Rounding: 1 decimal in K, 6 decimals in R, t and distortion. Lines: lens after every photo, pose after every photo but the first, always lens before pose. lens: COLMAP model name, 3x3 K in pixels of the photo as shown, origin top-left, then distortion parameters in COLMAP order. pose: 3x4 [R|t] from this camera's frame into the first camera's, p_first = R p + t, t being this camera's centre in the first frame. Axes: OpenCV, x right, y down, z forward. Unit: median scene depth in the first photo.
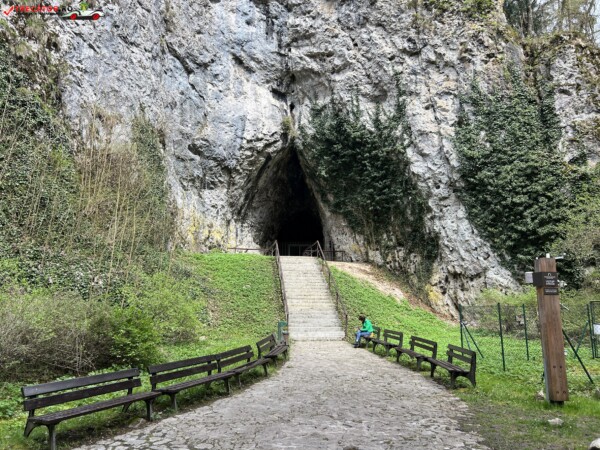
lens RADIAL K [[451.0, 0, 298.6], [0, 451.0, 227.9], [0, 0, 1]] dist [0.053076, -0.067953]
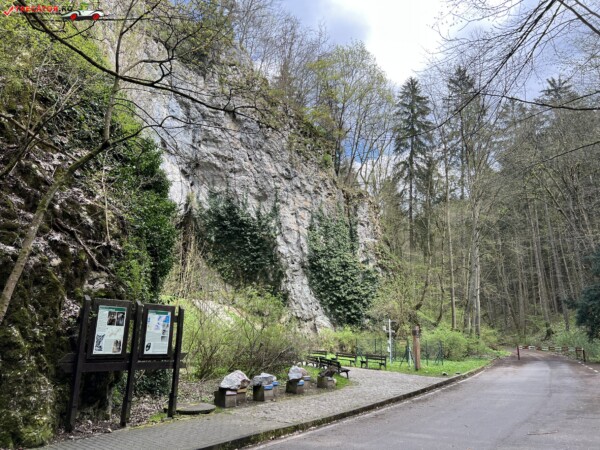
lens RADIAL K [[451.0, 0, 305.1], [0, 451.0, 225.0], [0, 0, 1]] dist [0.053076, -0.067953]
pose [[0.807346, 0.159974, 0.567979, -0.553494], [-0.123711, 0.987046, -0.102158, -0.059702], [-0.576964, 0.012212, 0.816678, -0.328779]]
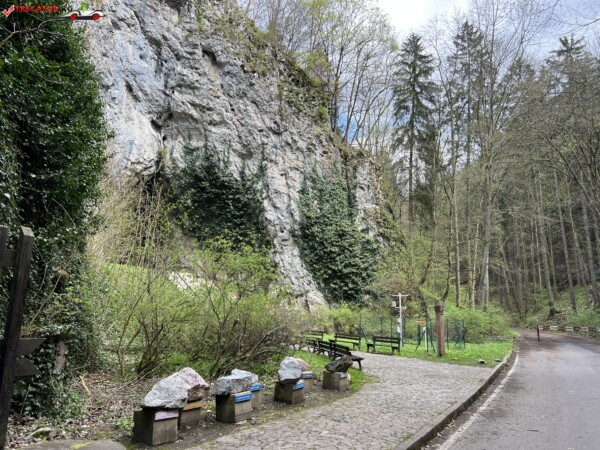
lens RADIAL K [[451.0, 0, 303.5], [0, 451.0, 228.3], [0, 0, 1]] dist [0.053076, -0.067953]
pose [[0.792255, 0.138343, 0.594301, -0.440639], [-0.130504, 0.989840, -0.056444, -0.026110], [-0.596072, -0.032840, 0.802259, -0.161677]]
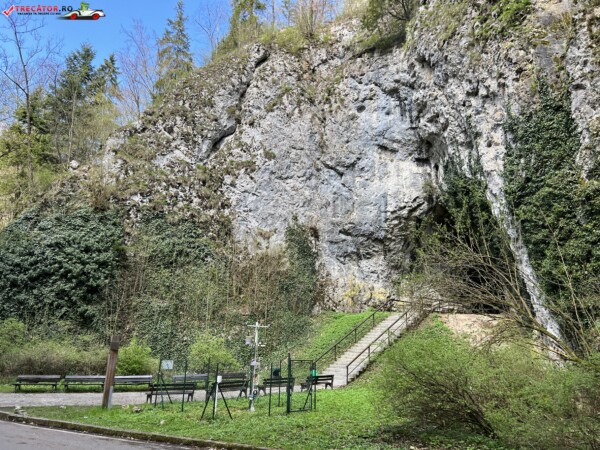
lens RADIAL K [[451.0, 0, 298.0], [0, 451.0, 227.9], [0, 0, 1]] dist [0.053076, -0.067953]
pose [[0.561997, -0.193685, -0.804143, 0.720458], [0.116026, 0.981045, -0.155206, 0.000899], [0.818961, -0.006076, 0.573817, 0.133927]]
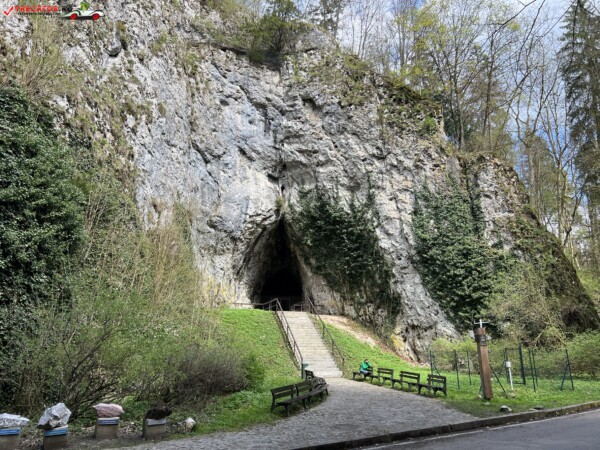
lens RADIAL K [[451.0, 0, 298.7], [0, 451.0, 227.9], [0, 0, 1]] dist [0.053076, -0.067953]
pose [[0.991524, 0.026434, 0.127209, -0.143136], [-0.014433, 0.995434, -0.094352, -0.046806], [-0.129122, 0.091716, 0.987378, -0.253303]]
